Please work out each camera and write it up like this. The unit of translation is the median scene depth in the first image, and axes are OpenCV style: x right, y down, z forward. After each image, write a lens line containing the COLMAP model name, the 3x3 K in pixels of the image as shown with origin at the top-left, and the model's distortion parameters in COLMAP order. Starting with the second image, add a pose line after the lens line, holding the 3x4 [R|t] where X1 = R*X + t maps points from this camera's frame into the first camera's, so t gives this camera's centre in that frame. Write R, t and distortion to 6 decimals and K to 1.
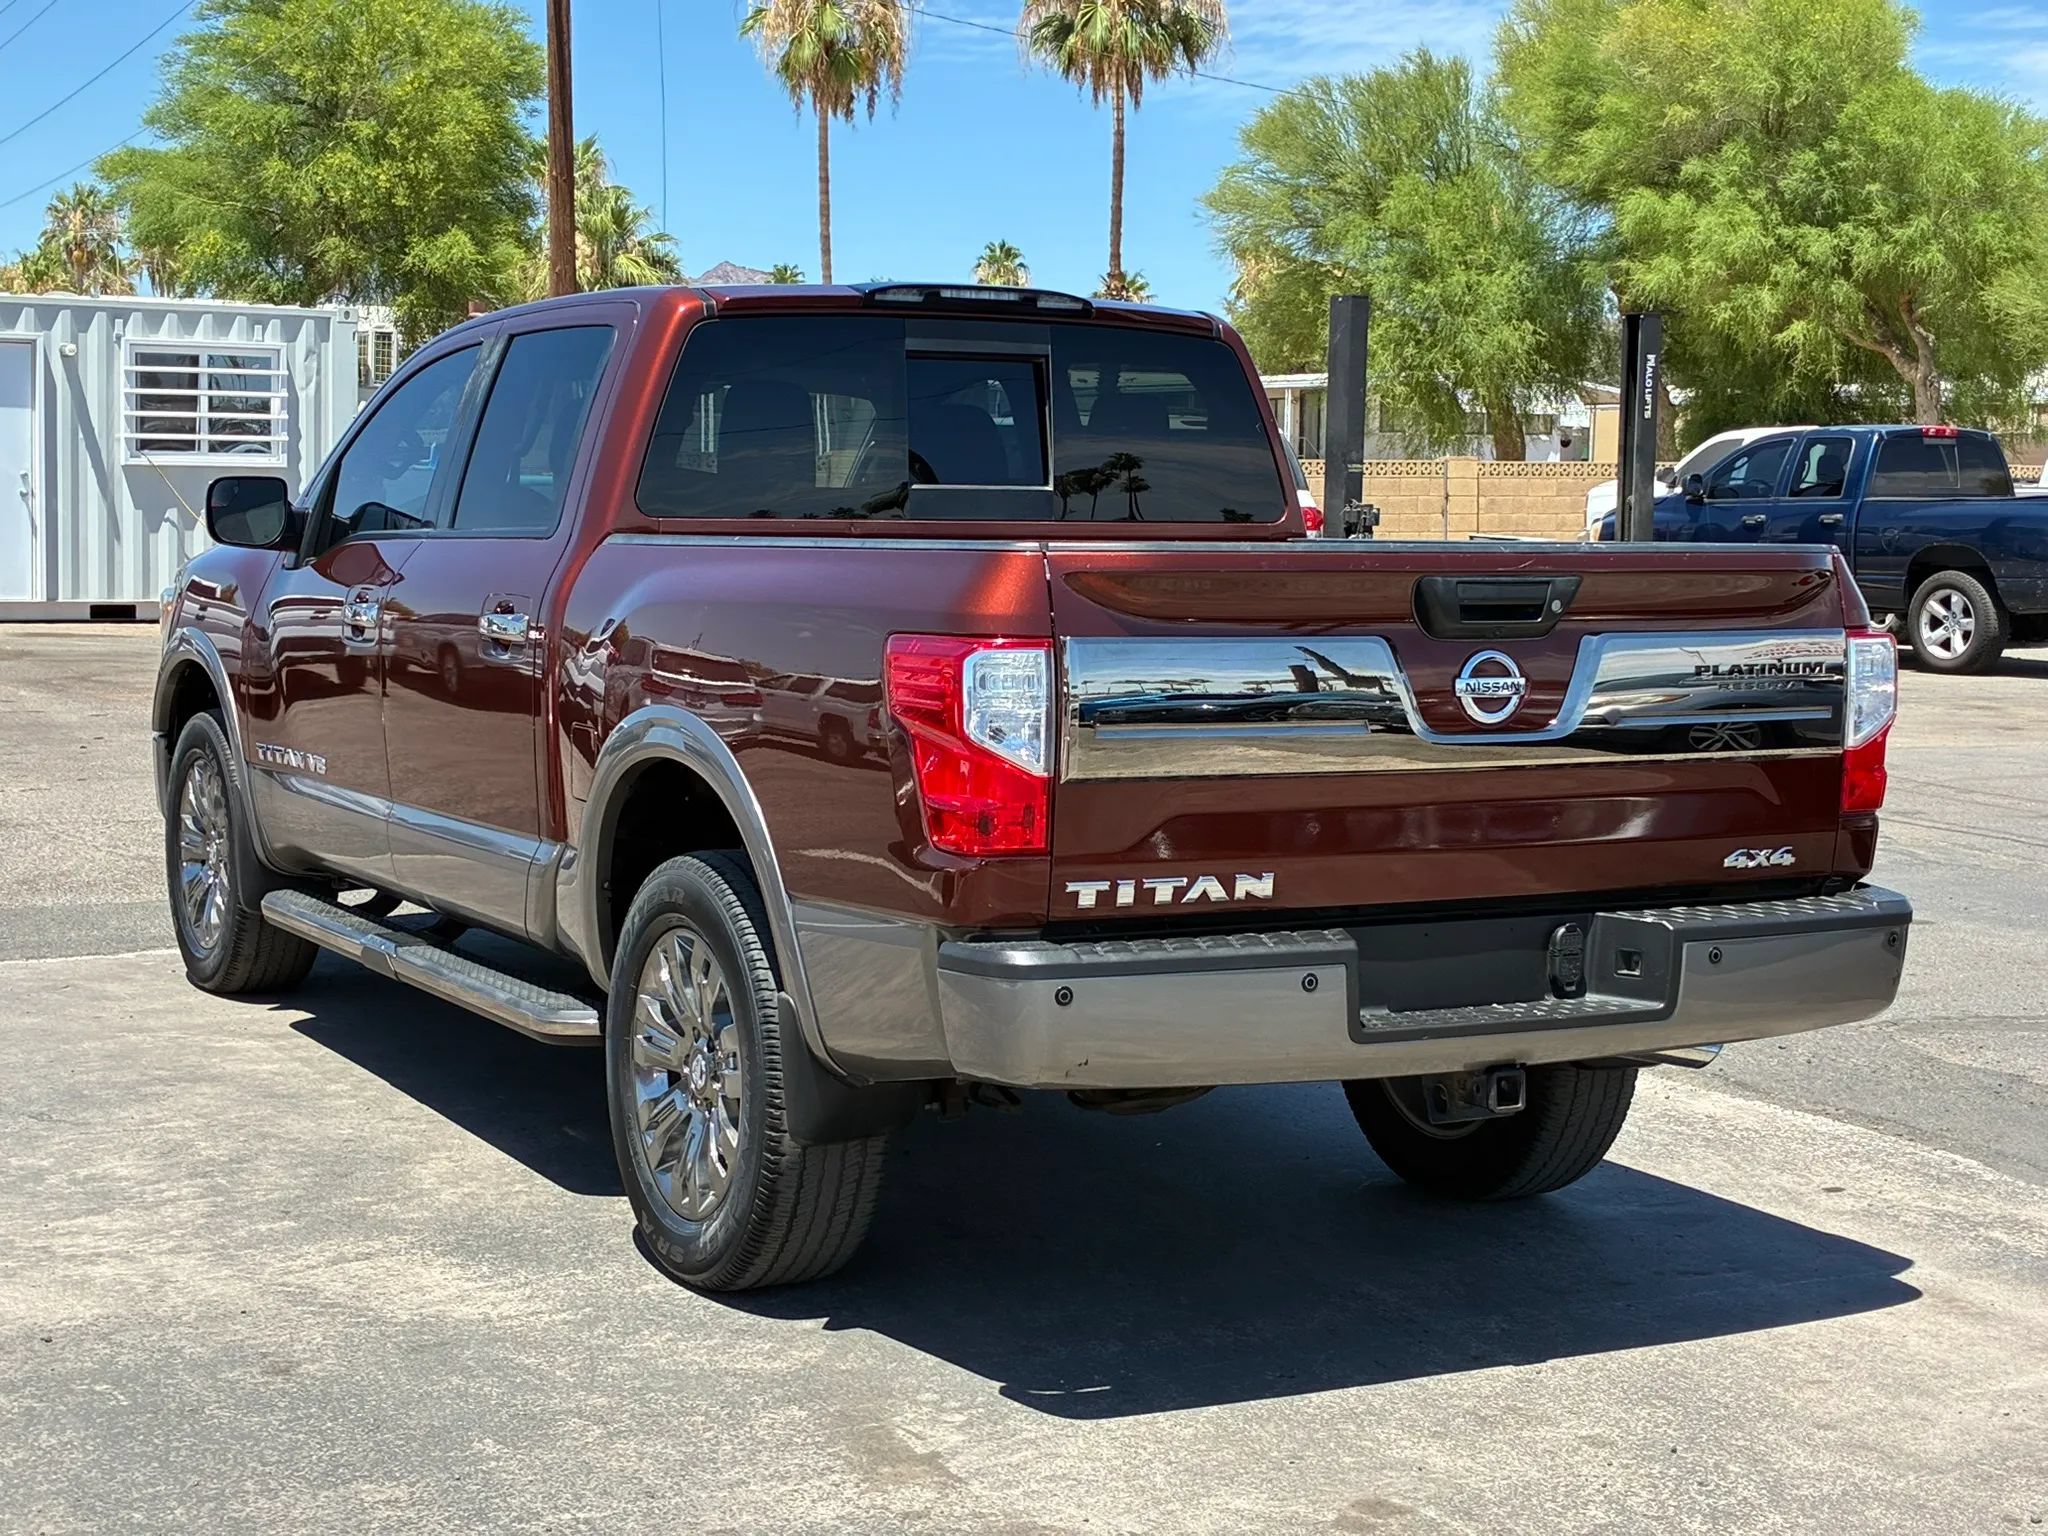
lens RADIAL K [[3066.0, 0, 1022.1], [0, 3066.0, 763.5], [0, 0, 1]] dist [0.206328, -0.950521]
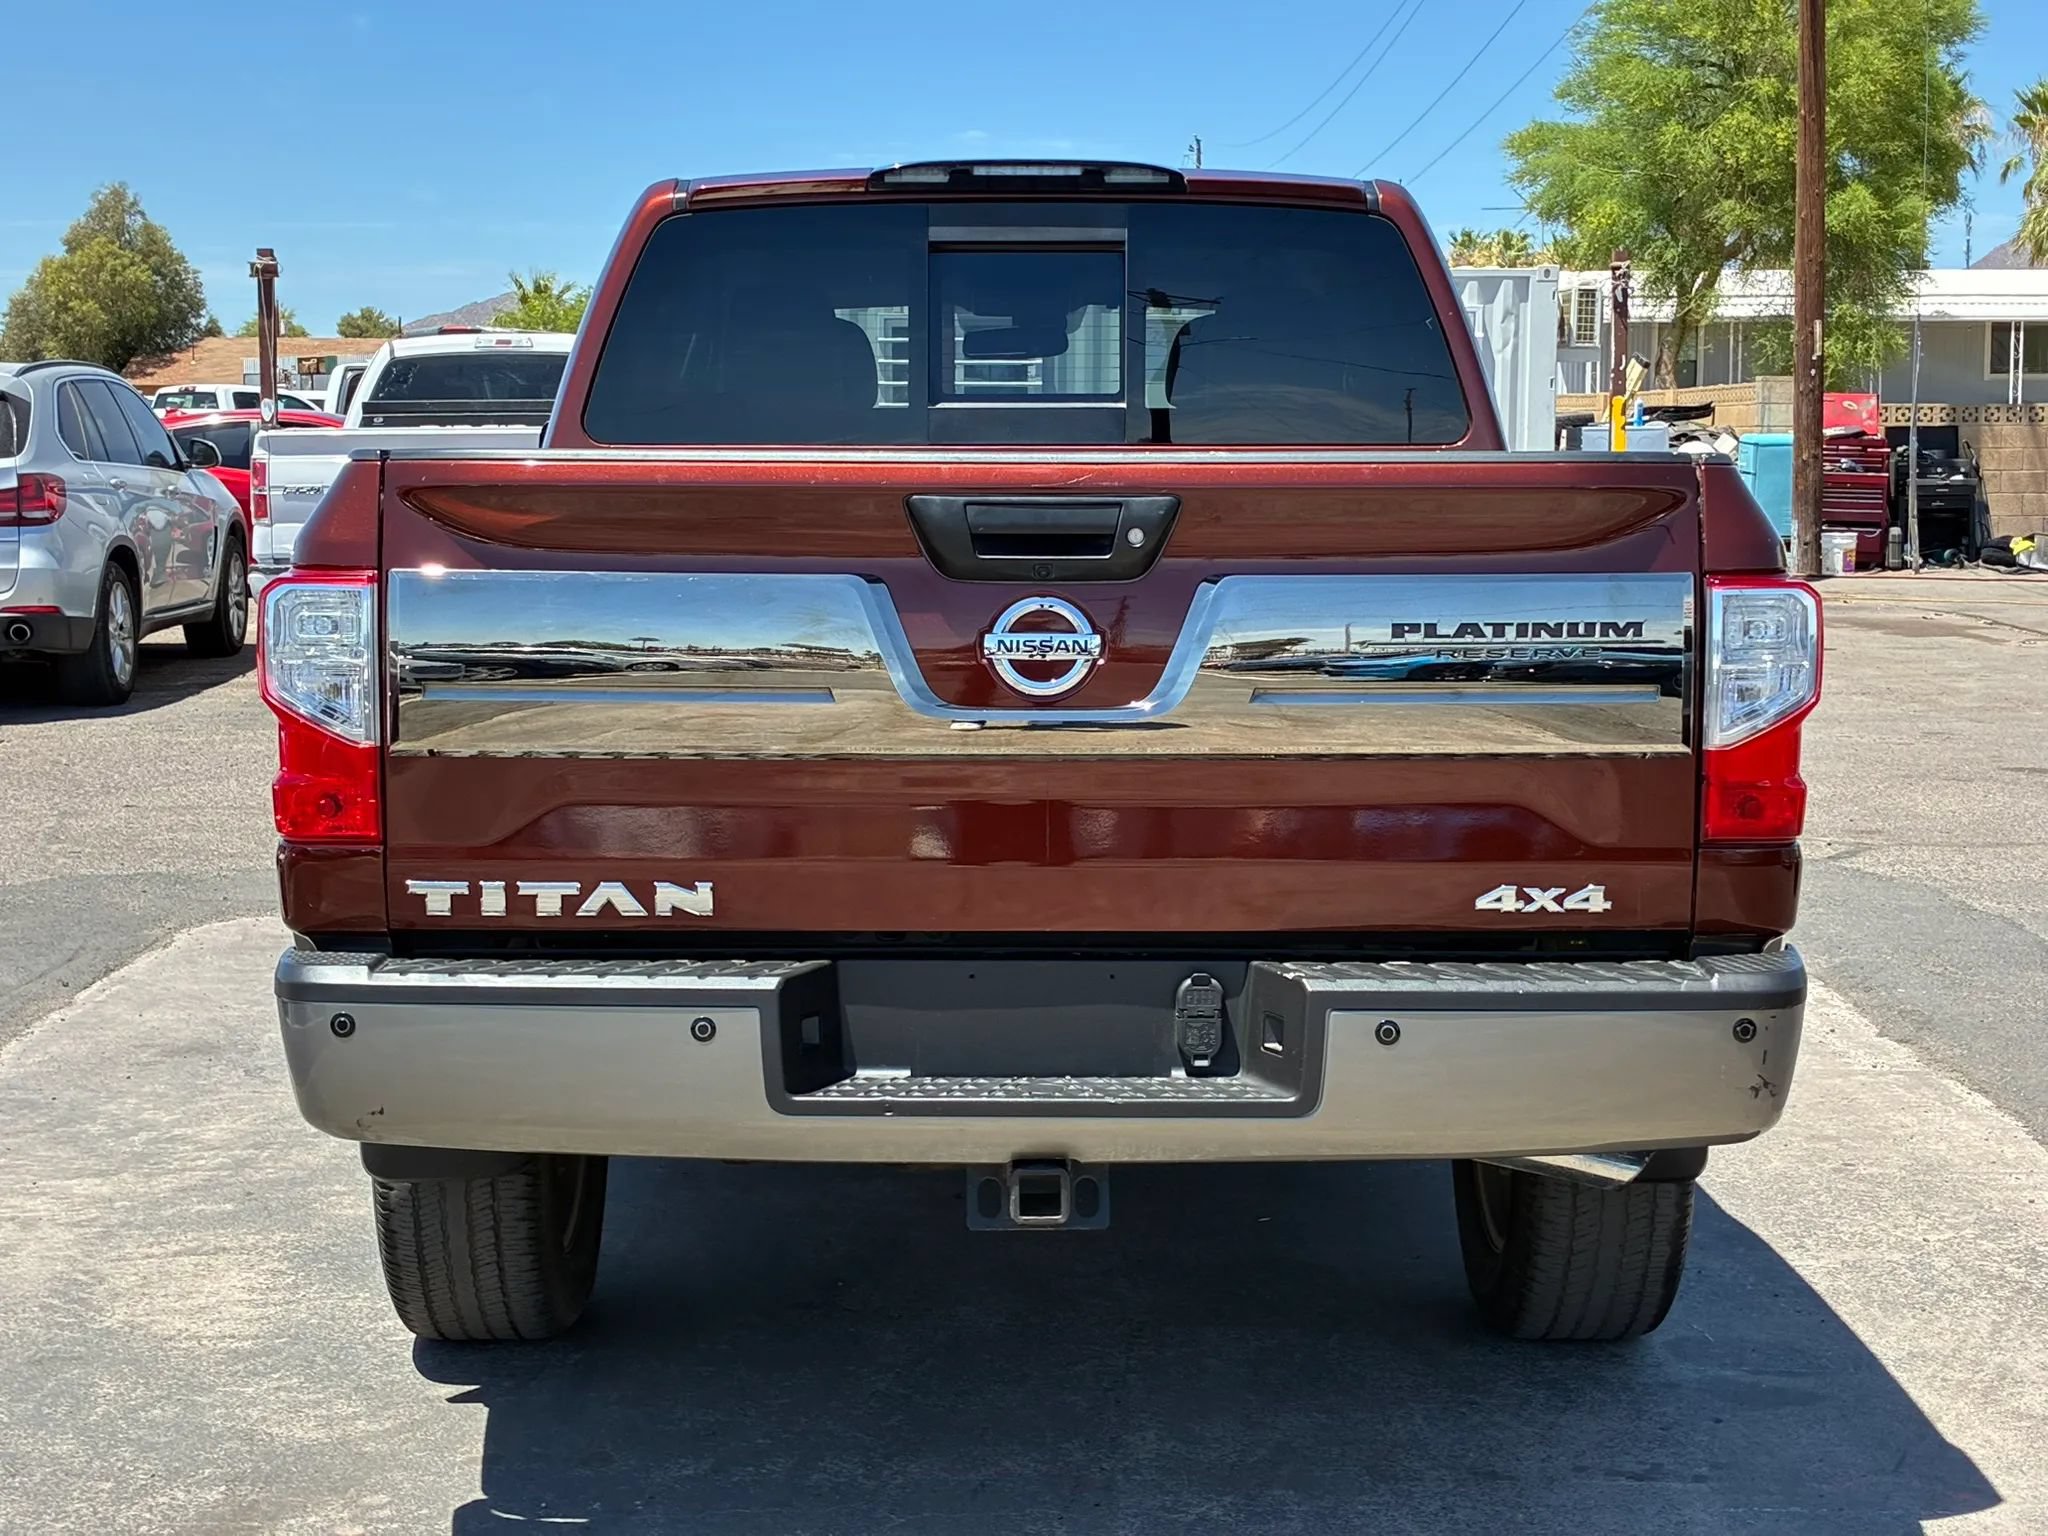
lens RADIAL K [[3066.0, 0, 1022.1], [0, 3066.0, 763.5], [0, 0, 1]] dist [0.206328, -0.950521]
pose [[0.881806, 0.034117, -0.470376, 0.425467], [-0.030361, 0.999418, 0.015572, -0.006879], [0.470634, 0.000550, 0.882329, 0.301895]]
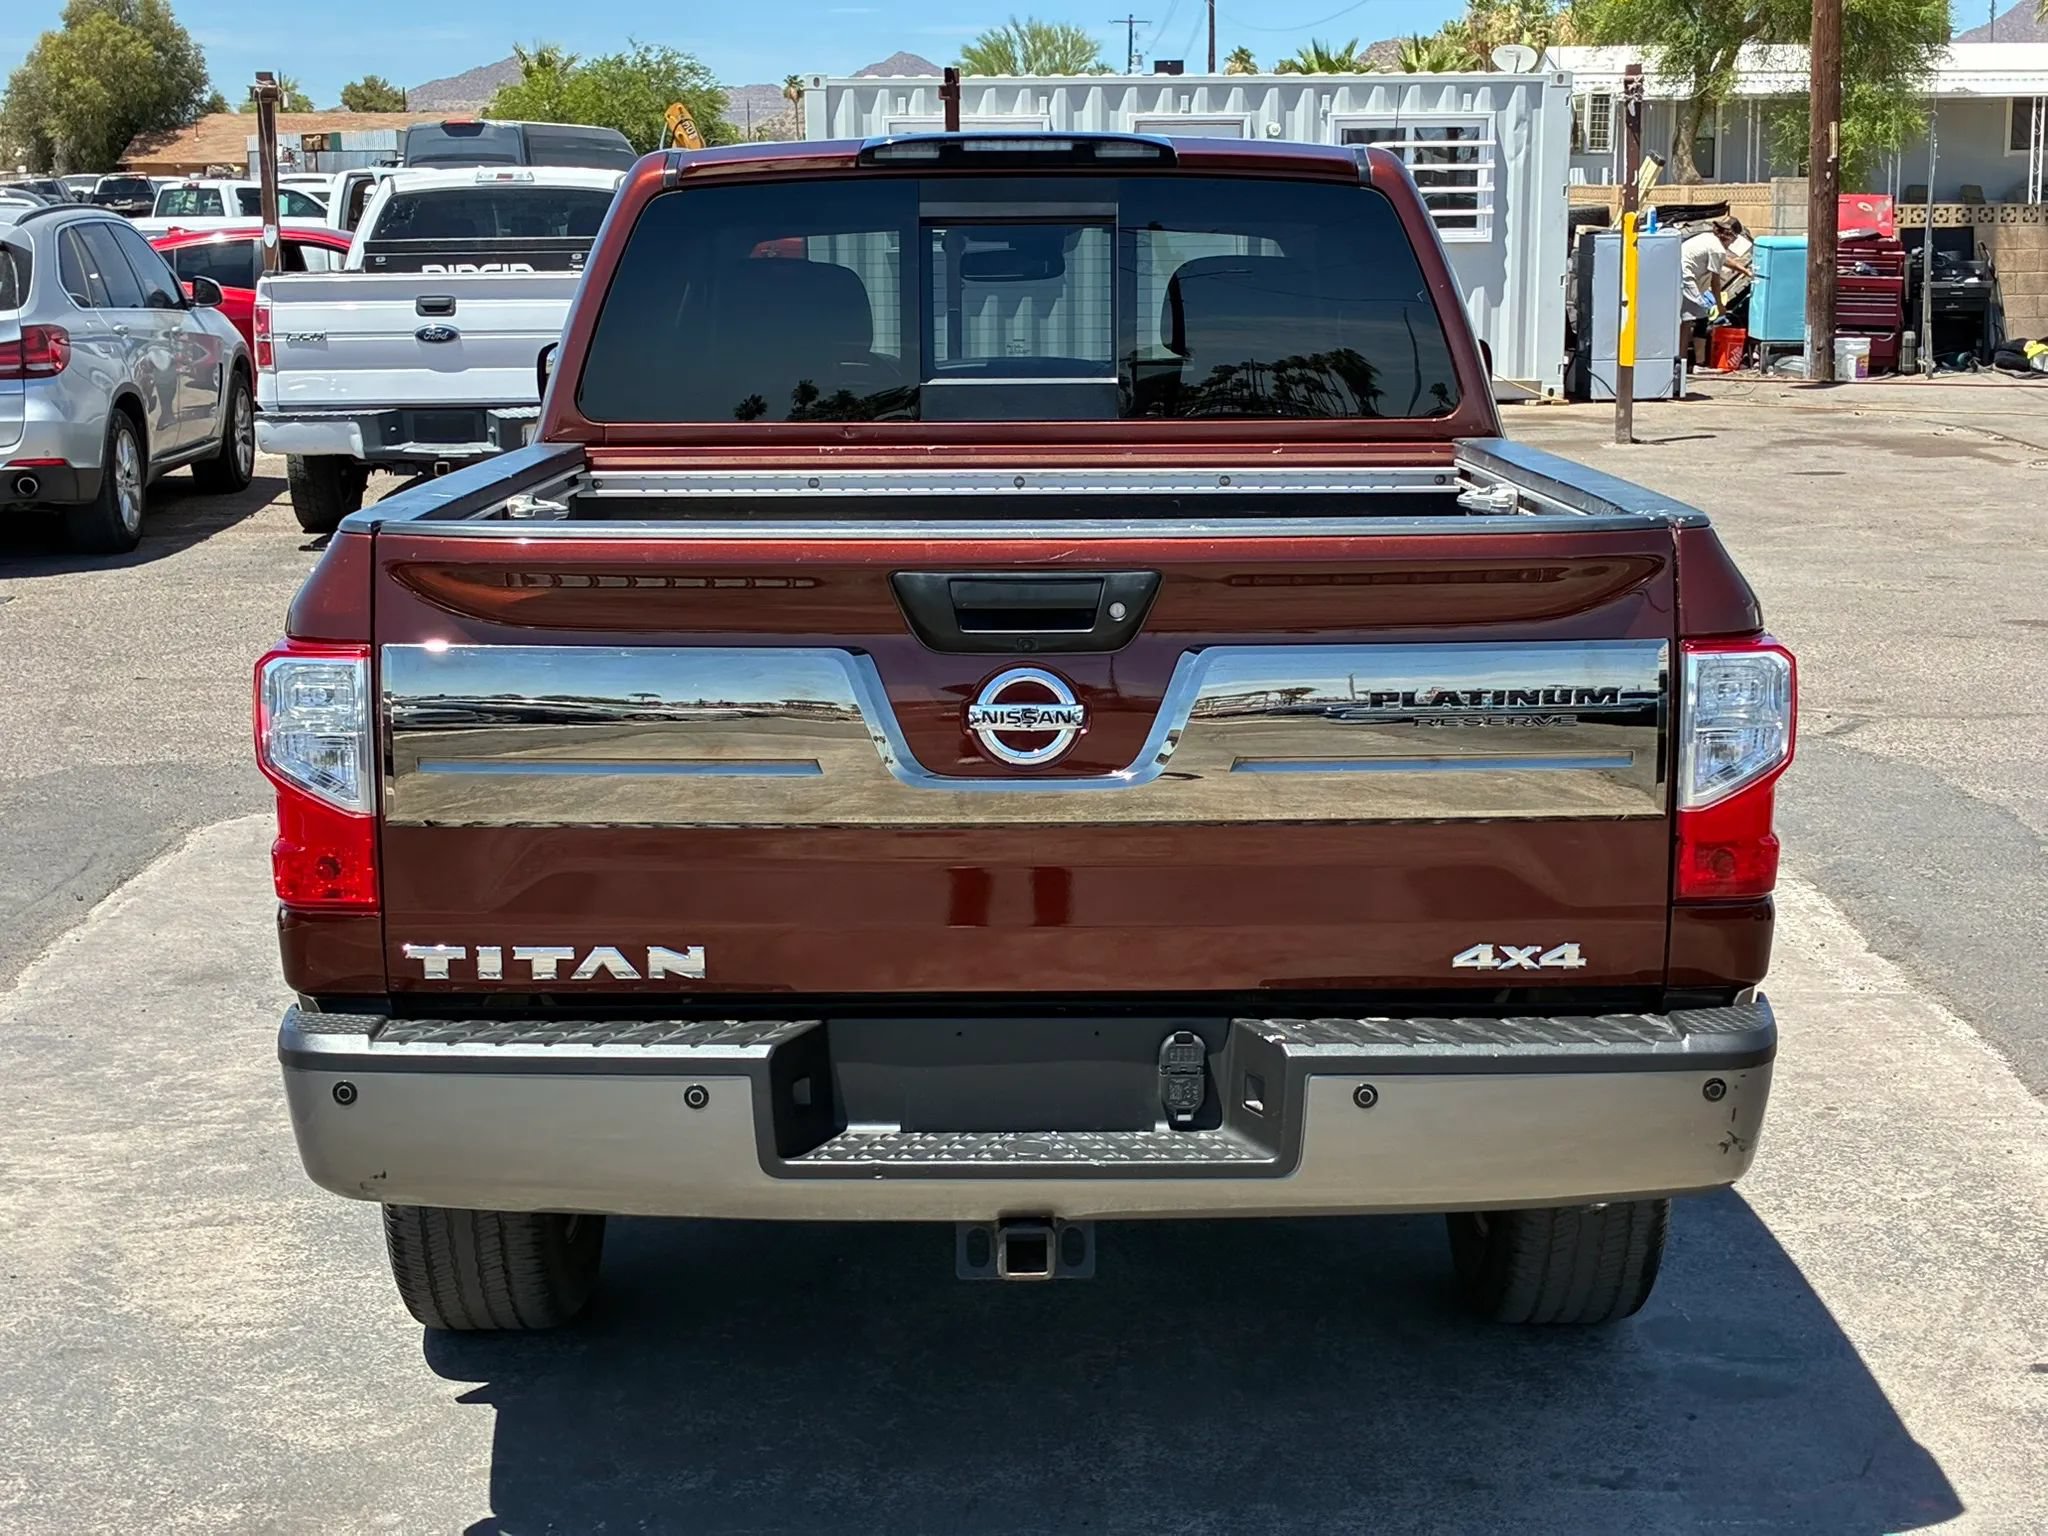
lens RADIAL K [[3066.0, 0, 1024.8], [0, 3066.0, 748.1], [0, 0, 1]] dist [0.192703, -0.899348]
pose [[0.880237, 0.061755, -0.470498, 0.432840], [-0.024510, 0.996089, 0.084887, -0.069295], [0.473900, -0.063188, 0.878309, 0.297924]]
